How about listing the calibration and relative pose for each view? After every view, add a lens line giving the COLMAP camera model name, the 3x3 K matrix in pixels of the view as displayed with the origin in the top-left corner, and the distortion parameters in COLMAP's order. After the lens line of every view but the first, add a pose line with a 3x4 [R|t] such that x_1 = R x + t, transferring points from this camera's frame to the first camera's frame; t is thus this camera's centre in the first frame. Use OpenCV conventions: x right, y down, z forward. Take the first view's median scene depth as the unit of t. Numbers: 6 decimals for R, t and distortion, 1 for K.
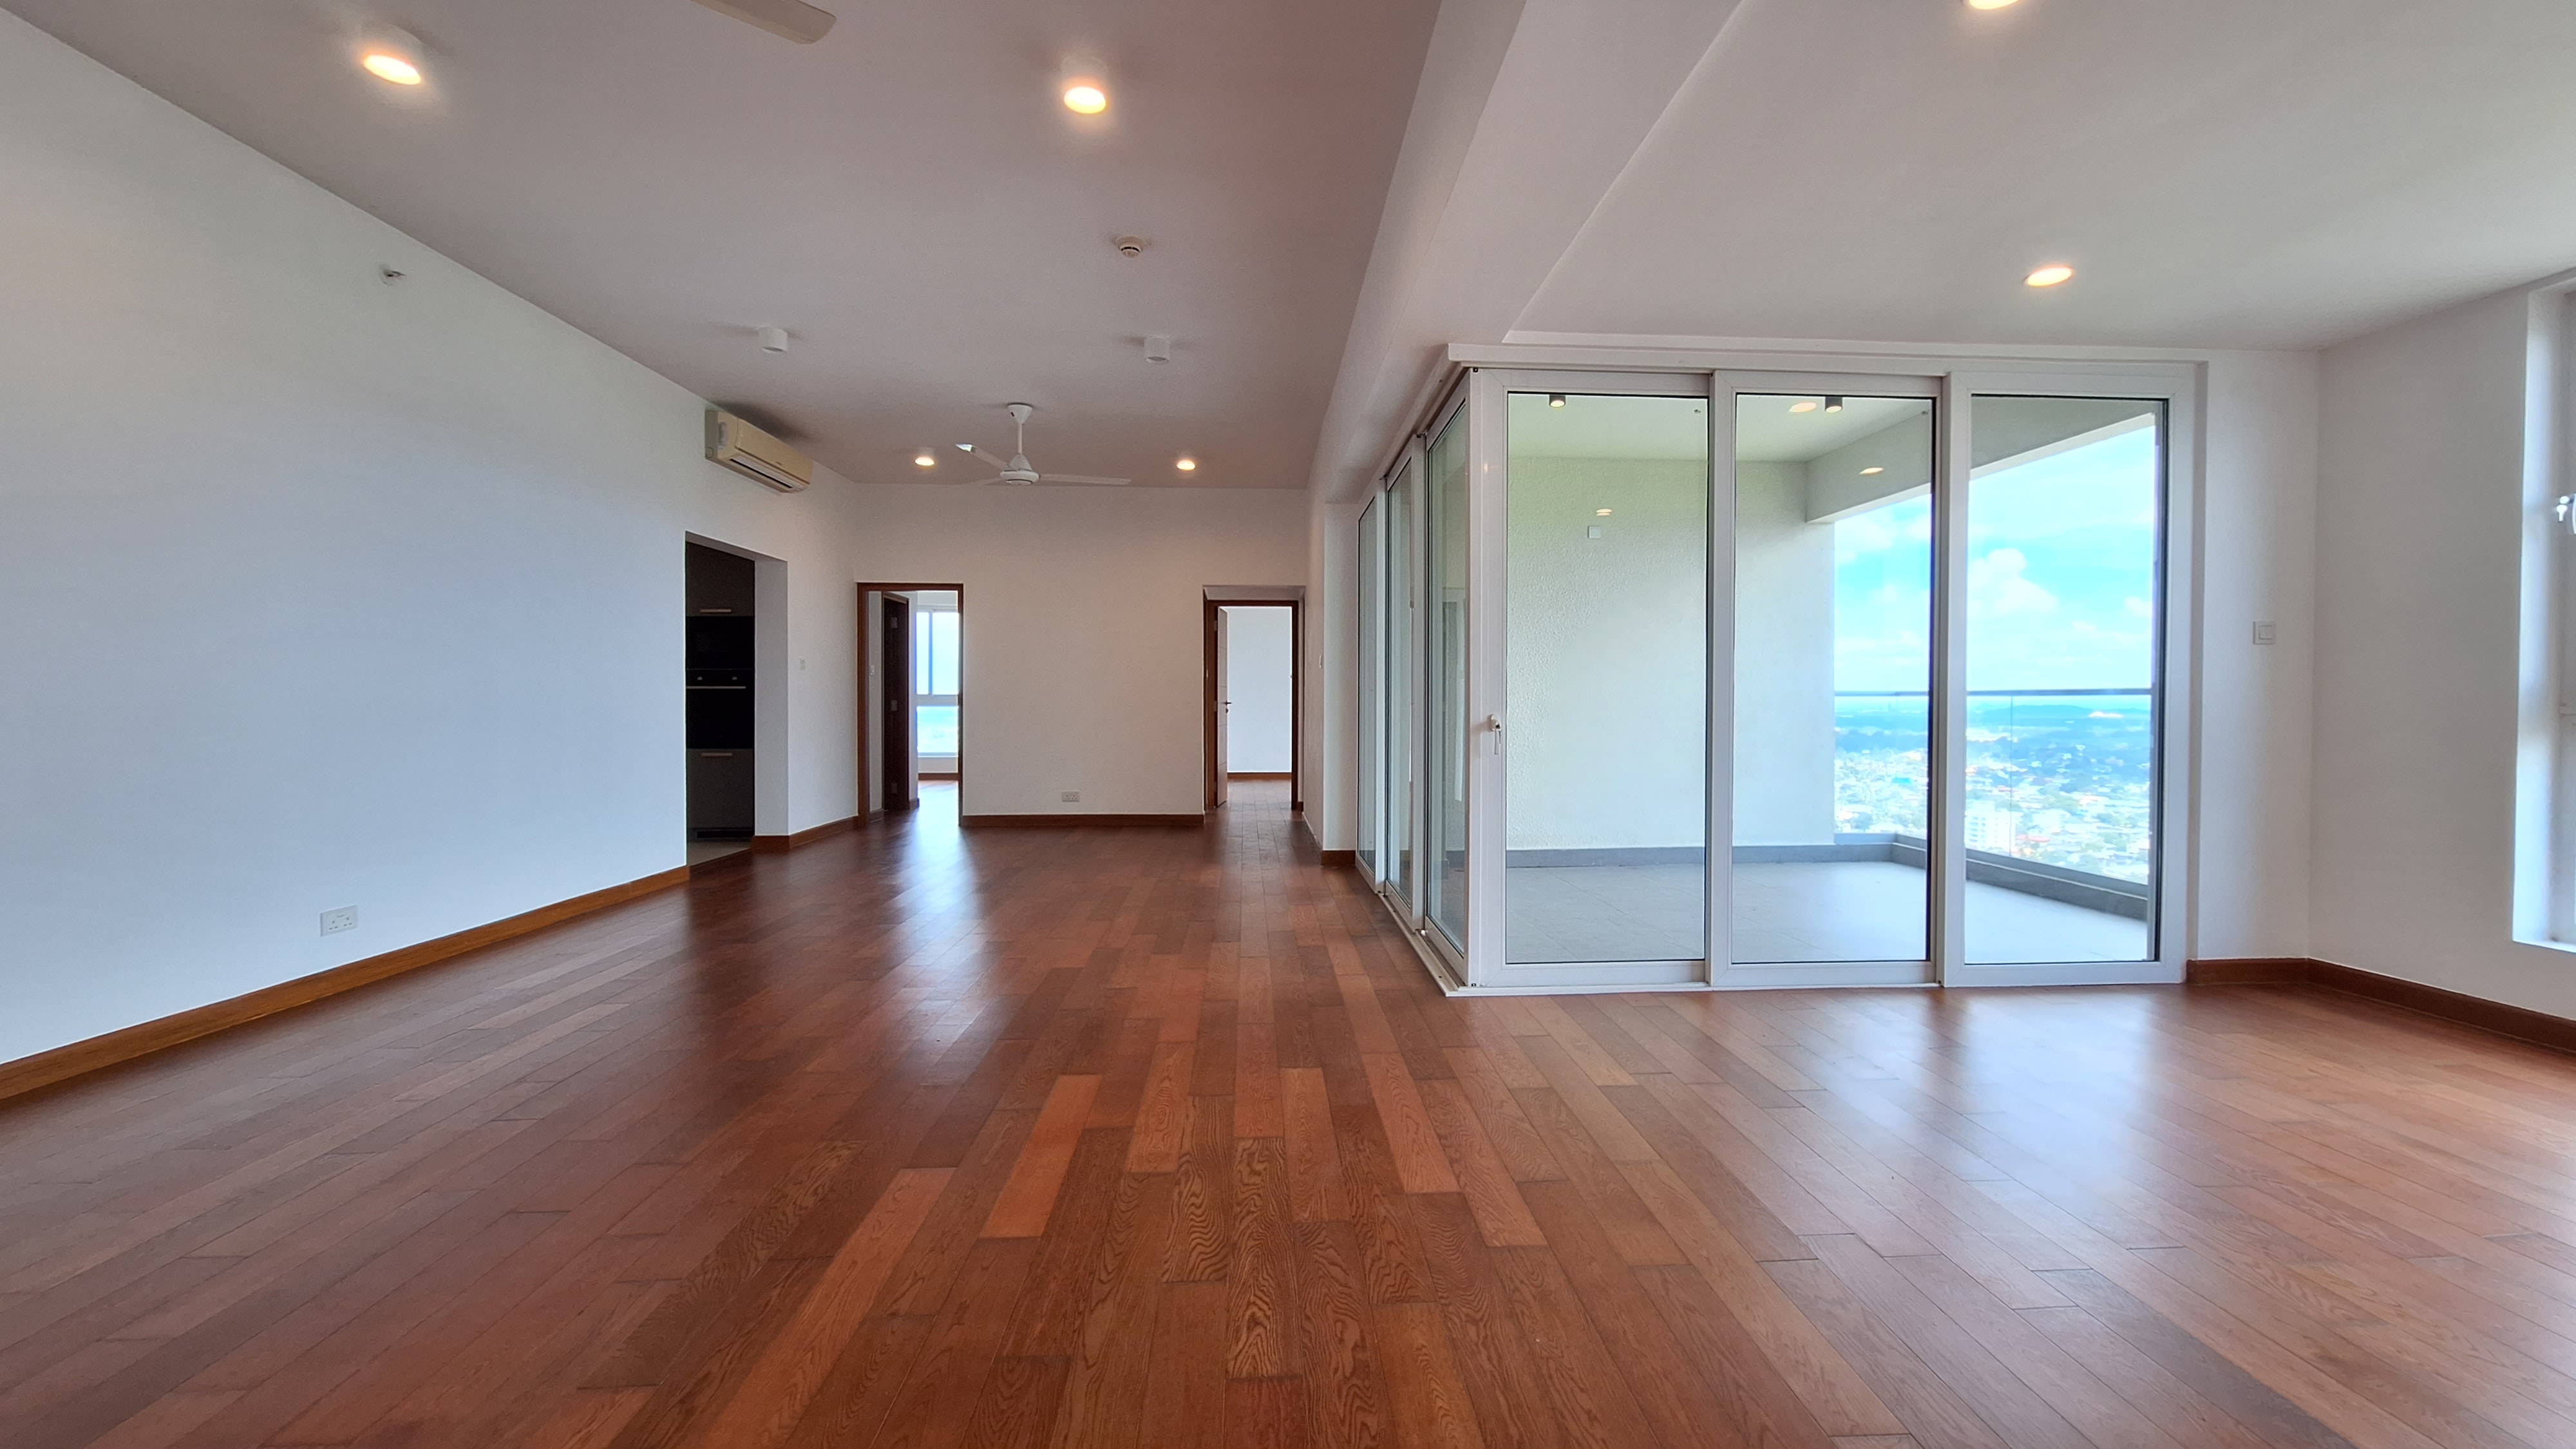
lens RADIAL K [[1026.4, 0, 1305.9], [0, 1026.4, 744.4], [0, 0, 1]] dist [-0.002364, 0.000035]
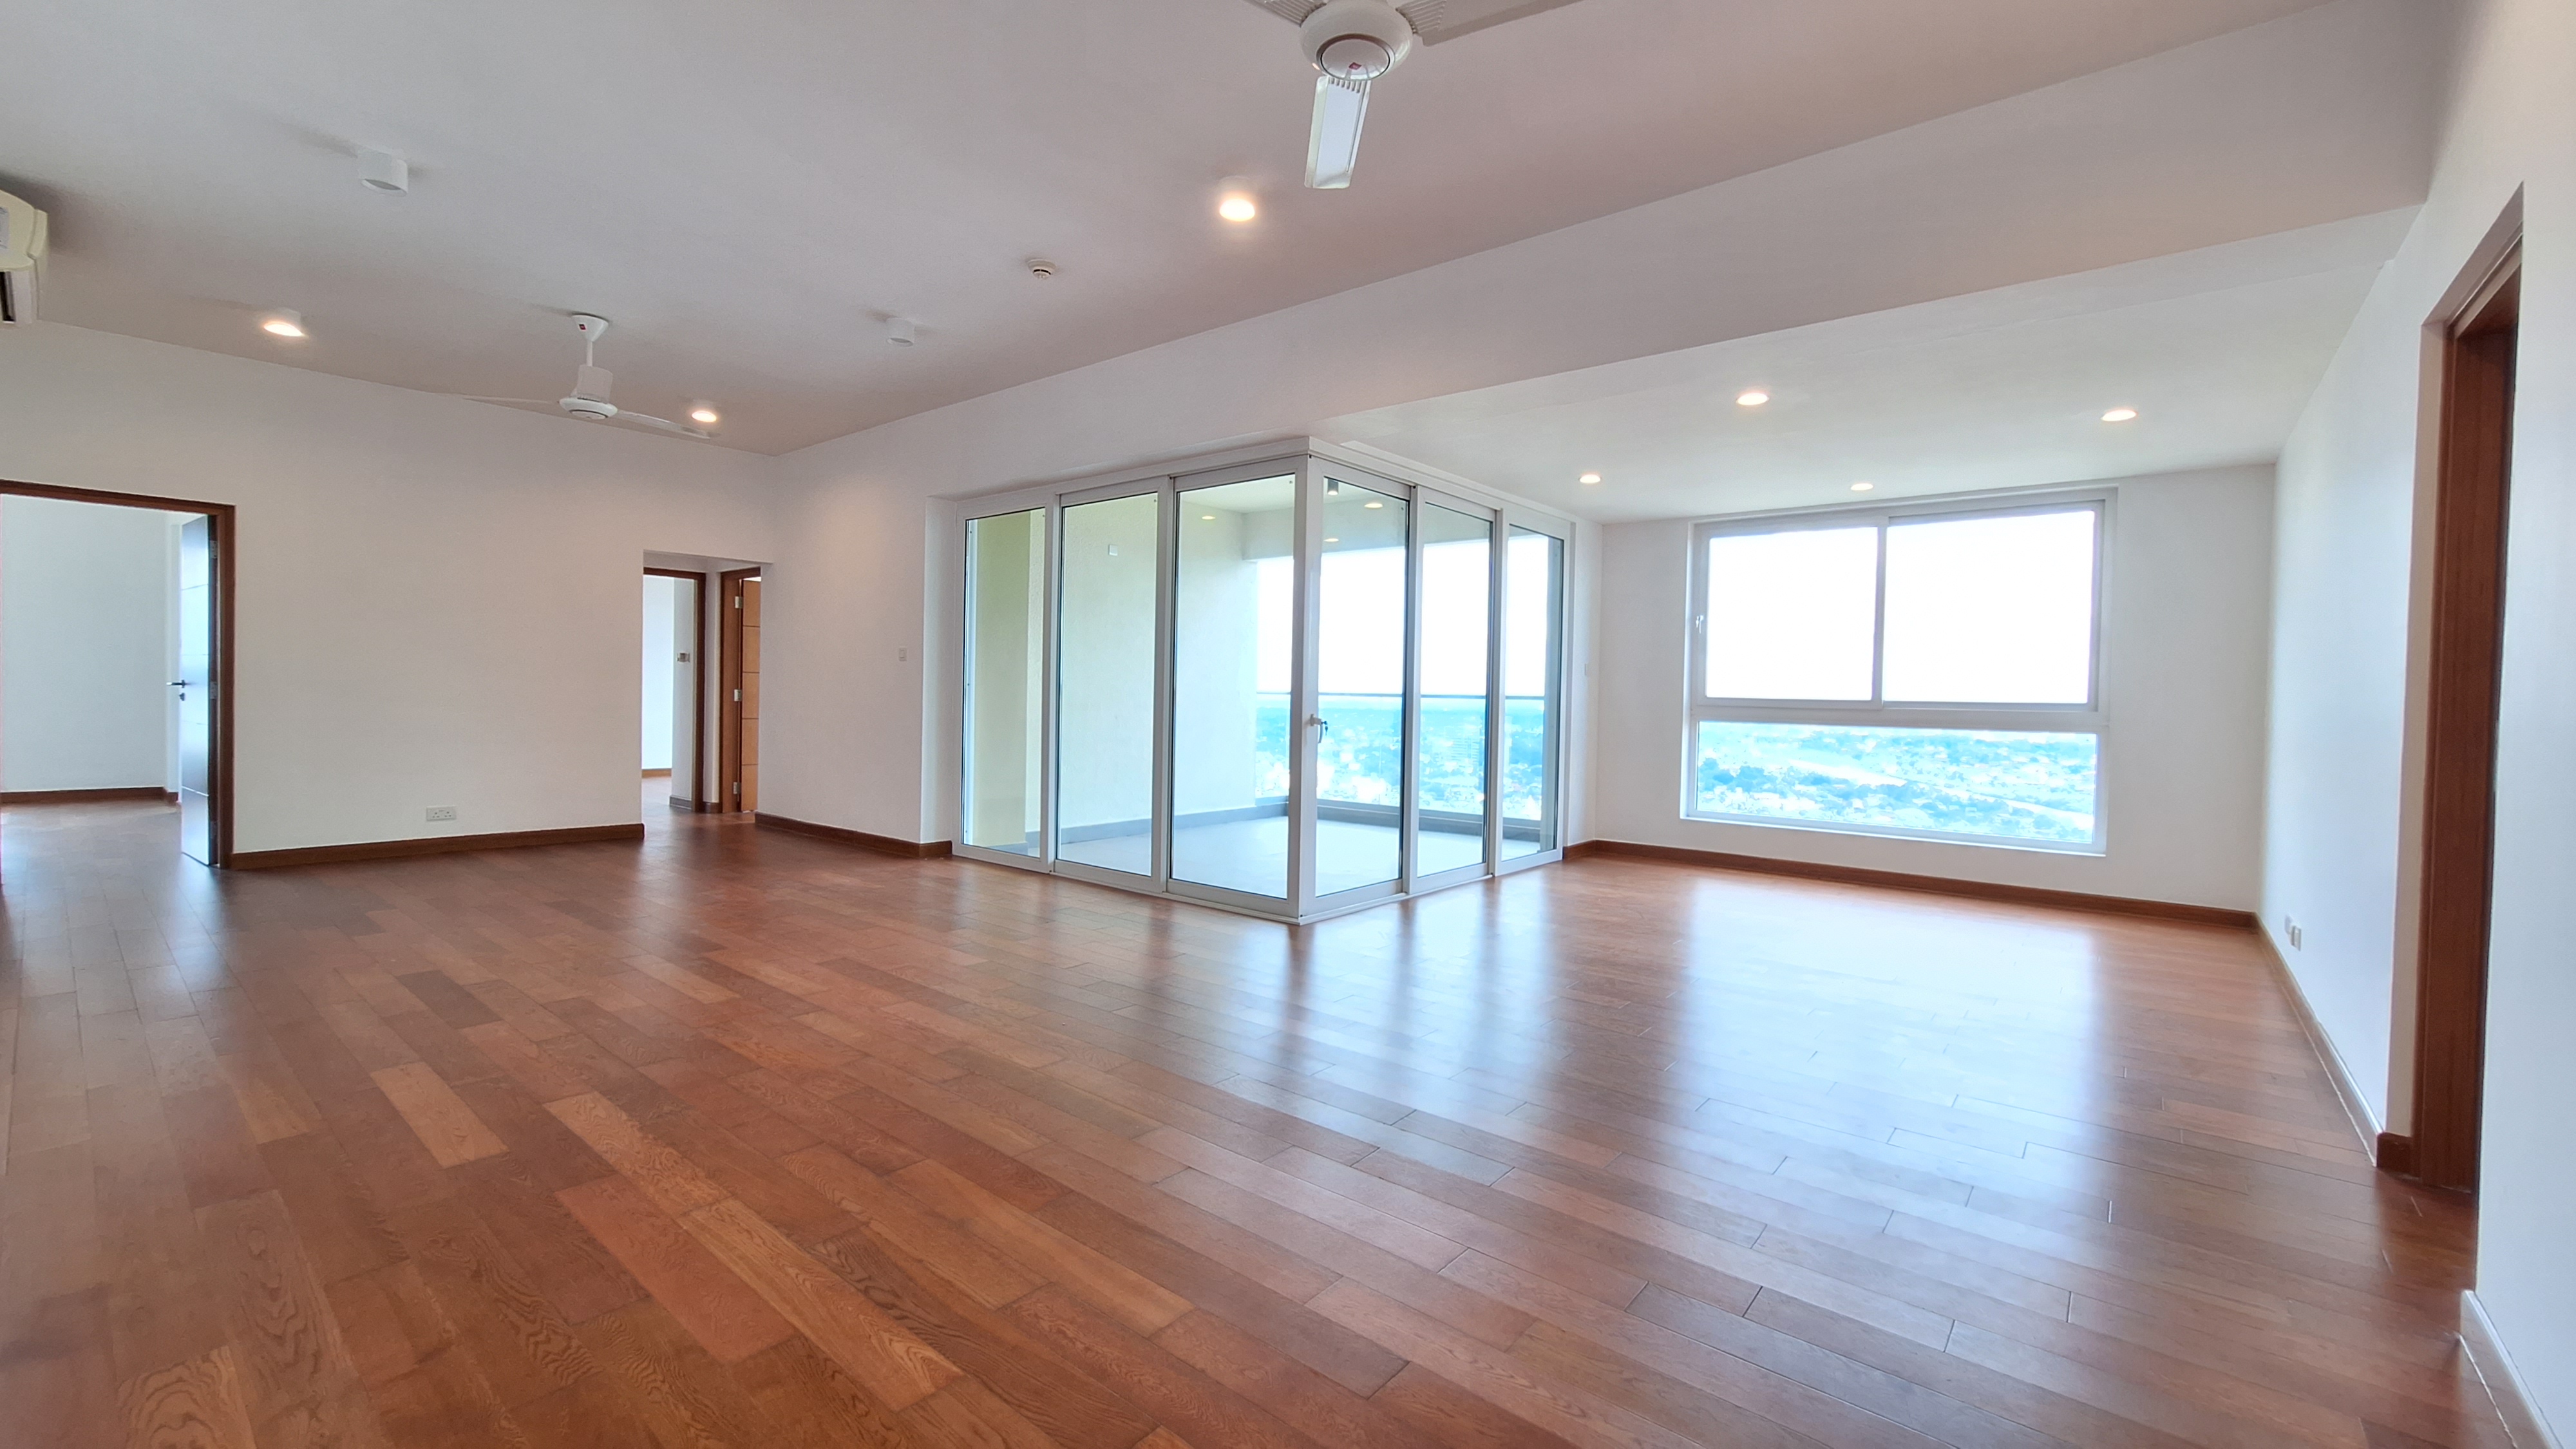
lens RADIAL K [[1026.4, 0, 1304.7], [0, 1026.4, 722.6], [0, 0, 1]] dist [-0.002364, 0.000035]
pose [[0.680402, -0.007921, 0.732796, -0.606574], [0.012417, 0.999923, -0.000721, -0.011823], [-0.732734, 0.009589, 0.680448, 0.072087]]
